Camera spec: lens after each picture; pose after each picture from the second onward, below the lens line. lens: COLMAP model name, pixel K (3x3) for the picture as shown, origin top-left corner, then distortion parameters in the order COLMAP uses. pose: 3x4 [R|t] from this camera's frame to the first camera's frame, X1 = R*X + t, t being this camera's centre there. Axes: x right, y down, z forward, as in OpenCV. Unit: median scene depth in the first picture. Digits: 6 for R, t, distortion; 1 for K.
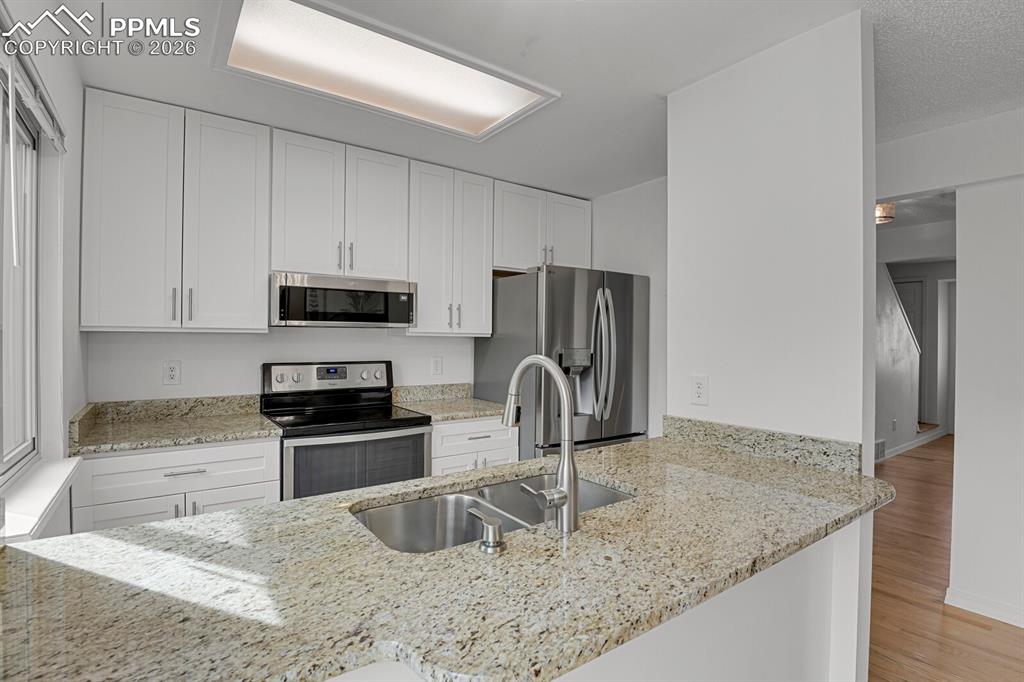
lens RADIAL K [[504.2, 0, 515.4], [0, 504.2, 341.9], [0, 0, 1]] dist [-0.024163, -0.003916]
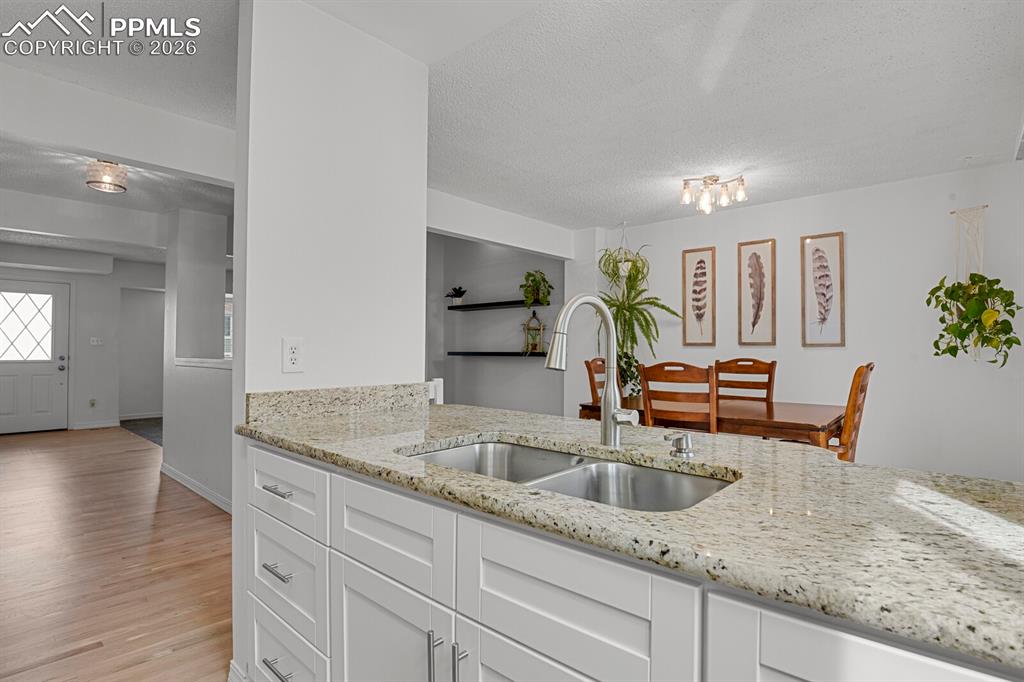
lens RADIAL K [[504.2, 0, 515.7], [0, 504.2, 338.5], [0, 0, 1]] dist [-0.024163, -0.003916]
pose [[-0.214495, 0.010564, 0.976668, -1.011615], [0.003694, 0.999943, -0.010005, 0.141579], [-0.976718, 0.001462, -0.214522, 1.502098]]
